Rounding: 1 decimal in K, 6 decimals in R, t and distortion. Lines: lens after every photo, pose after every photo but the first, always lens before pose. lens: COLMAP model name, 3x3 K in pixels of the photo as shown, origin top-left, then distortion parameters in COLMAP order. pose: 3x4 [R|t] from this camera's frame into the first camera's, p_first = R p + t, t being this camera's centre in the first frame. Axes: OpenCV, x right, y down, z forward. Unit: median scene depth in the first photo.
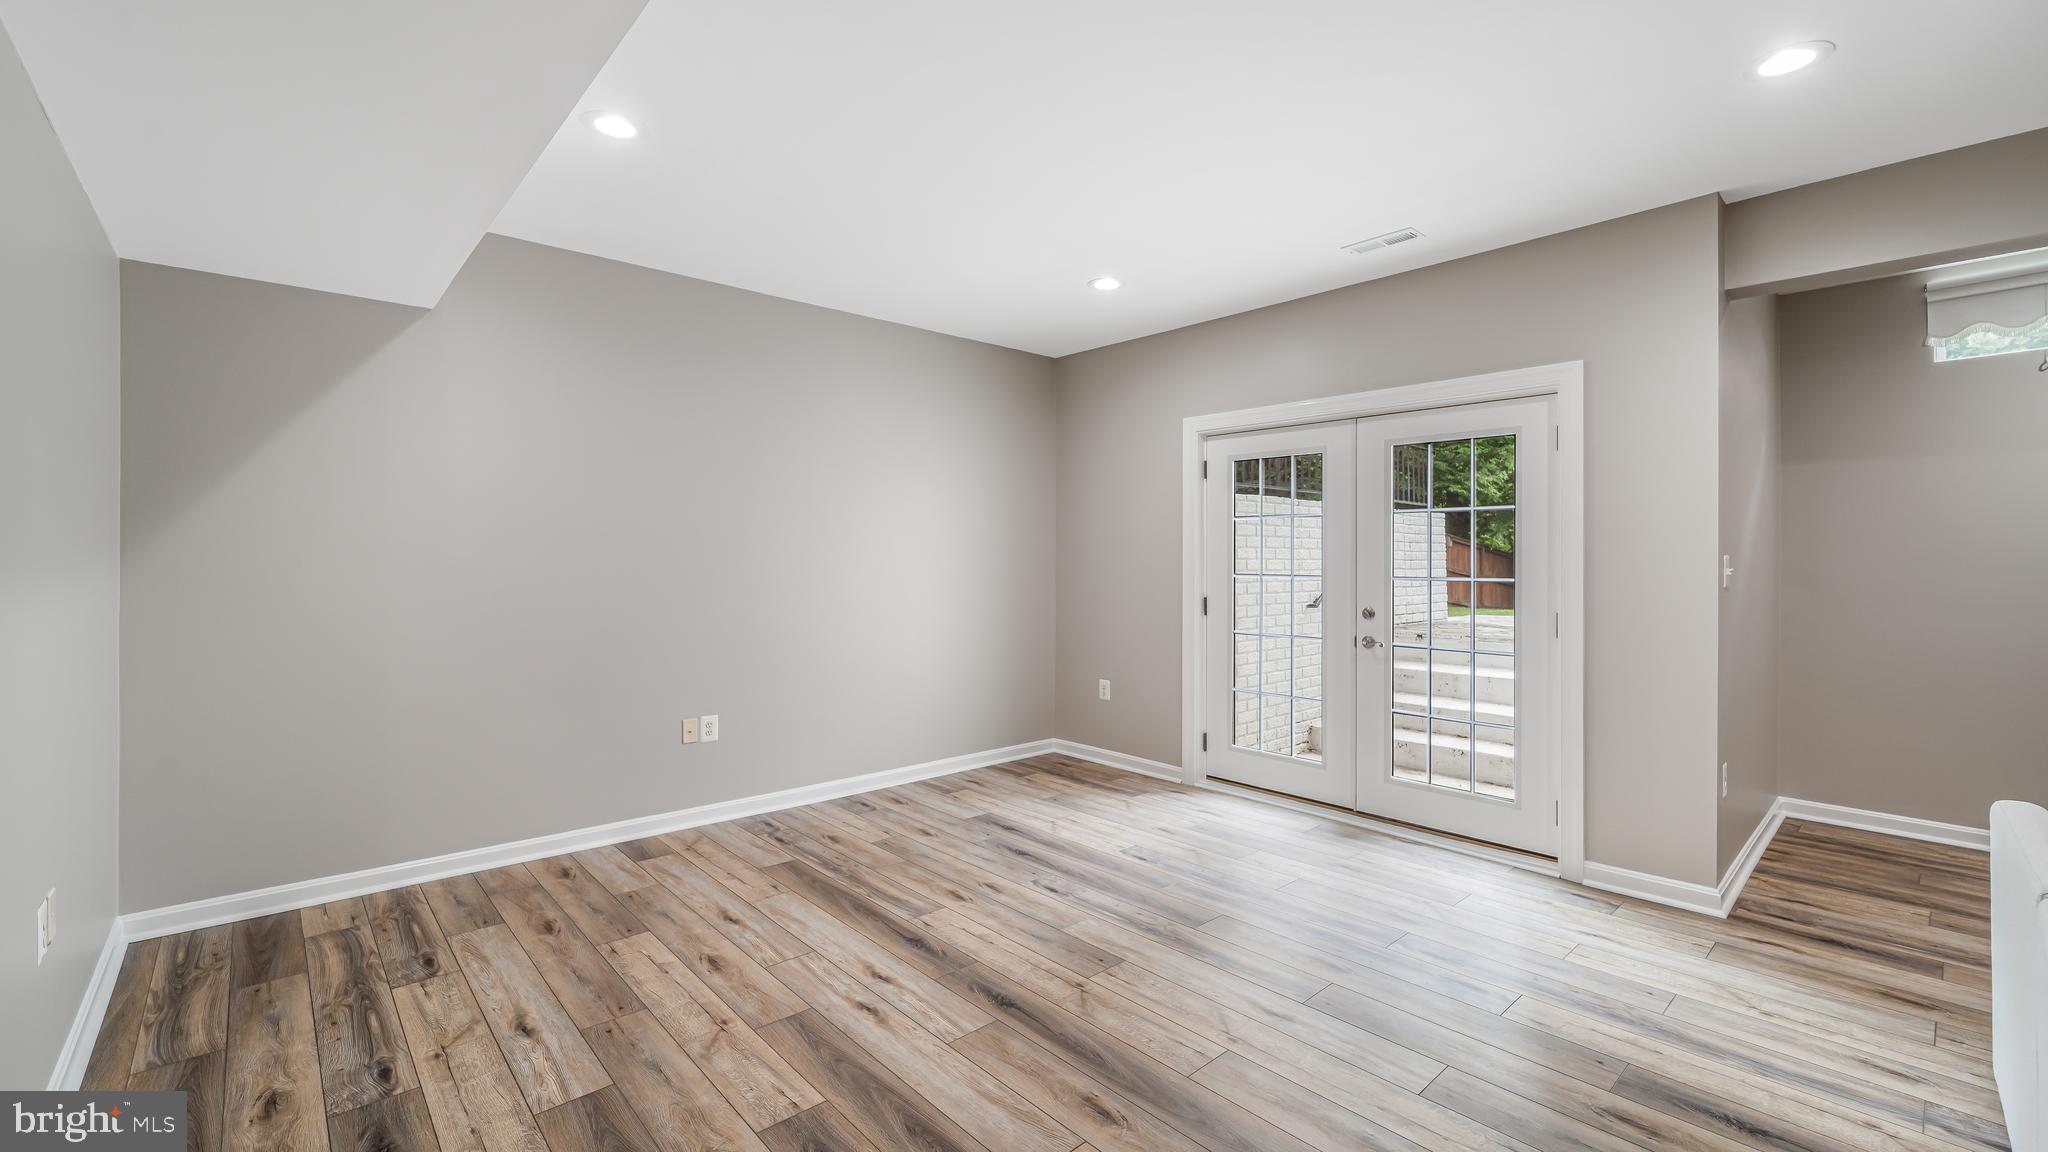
lens RADIAL K [[841.9, 0, 1018.1], [0, 841.9, 560.0], [0, 0, 1]] dist [0.004717, -0.001701]
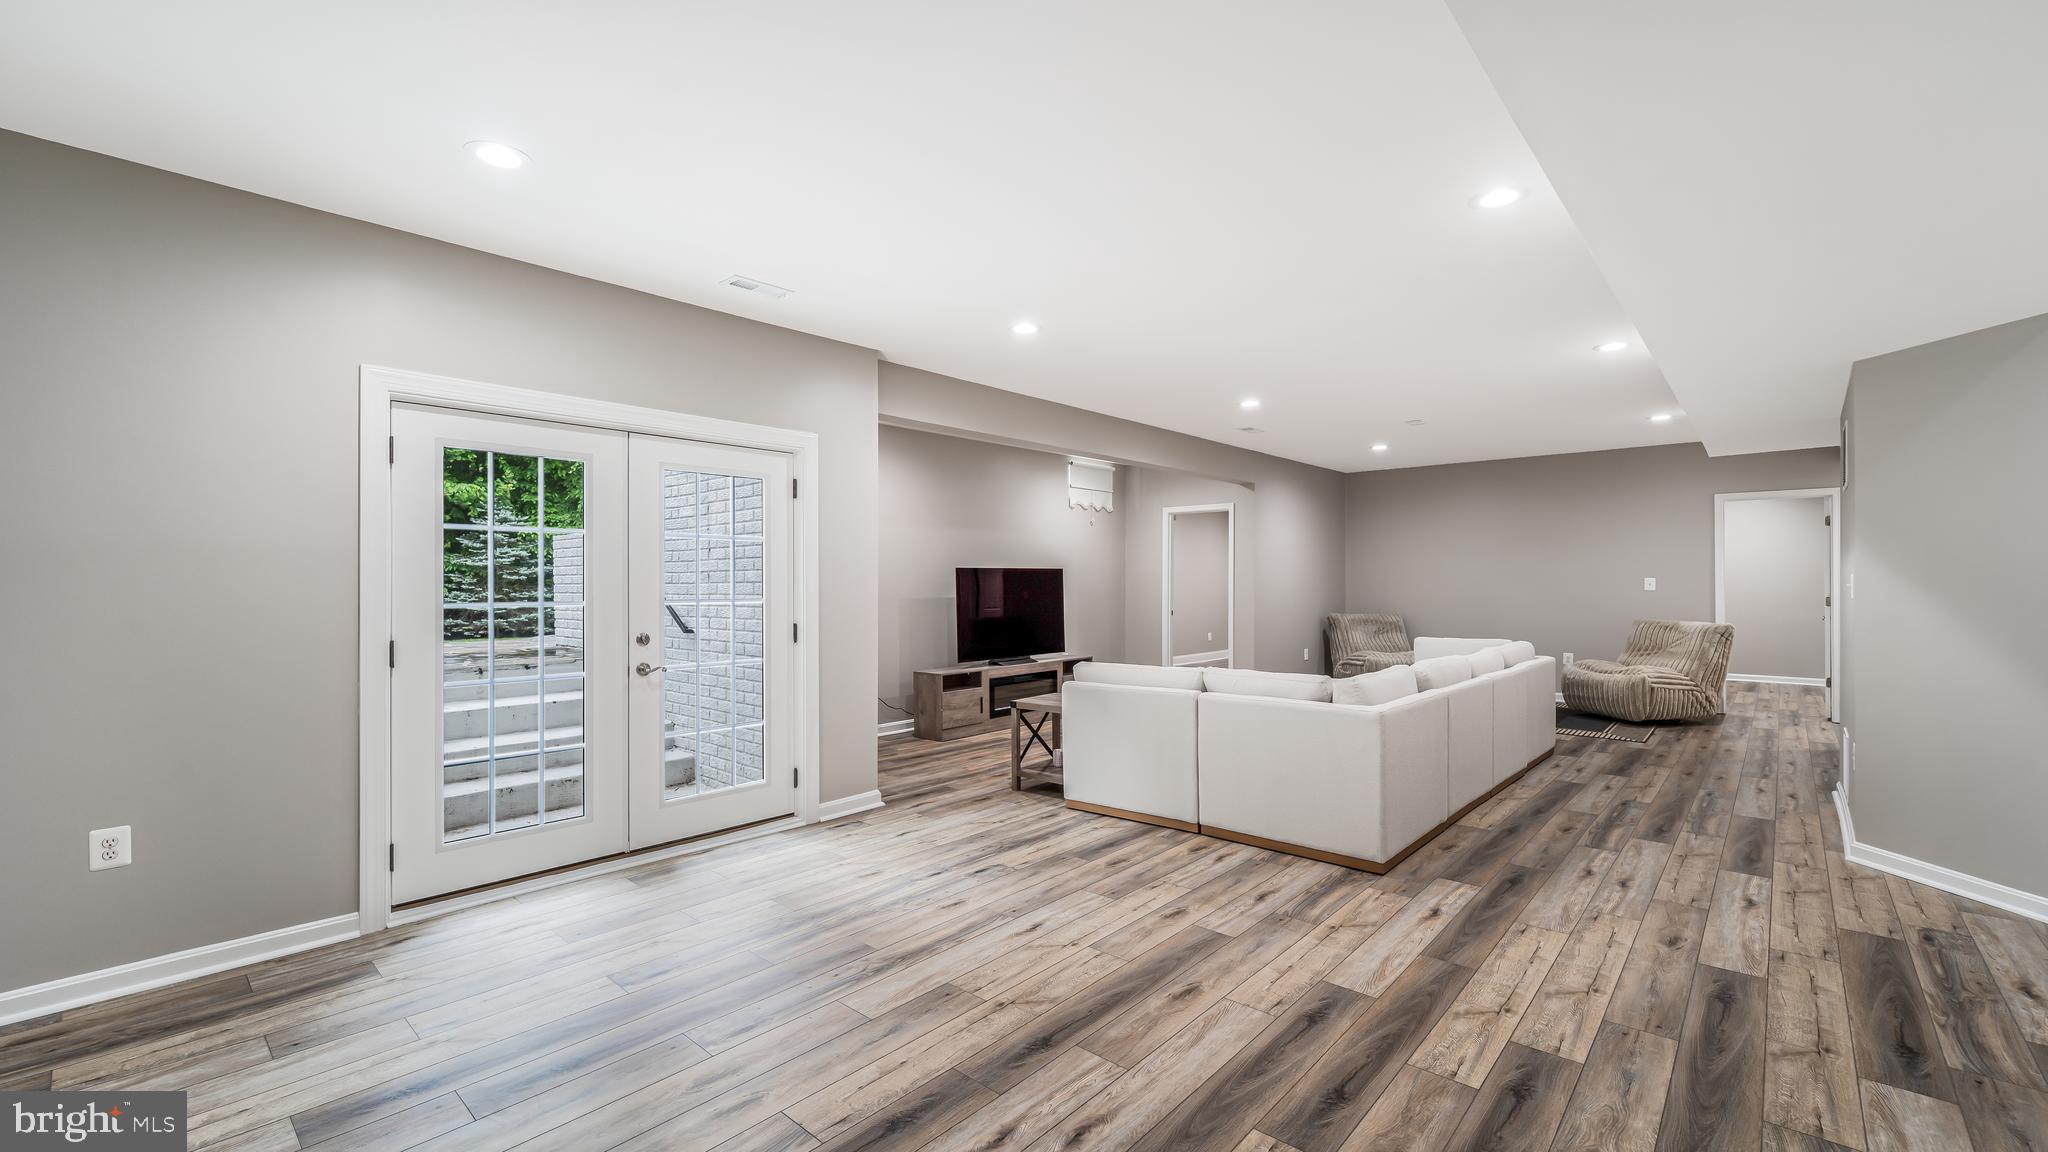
lens RADIAL K [[841.9, 0, 1018.4], [0, 841.9, 587.9], [0, 0, 1]] dist [0.004717, -0.001701]
pose [[-0.102028, -0.009163, 0.994739, -0.703599], [0.003523, 0.999948, 0.009573, -0.003269], [-0.994775, 0.004481, -0.101991, 0.818148]]
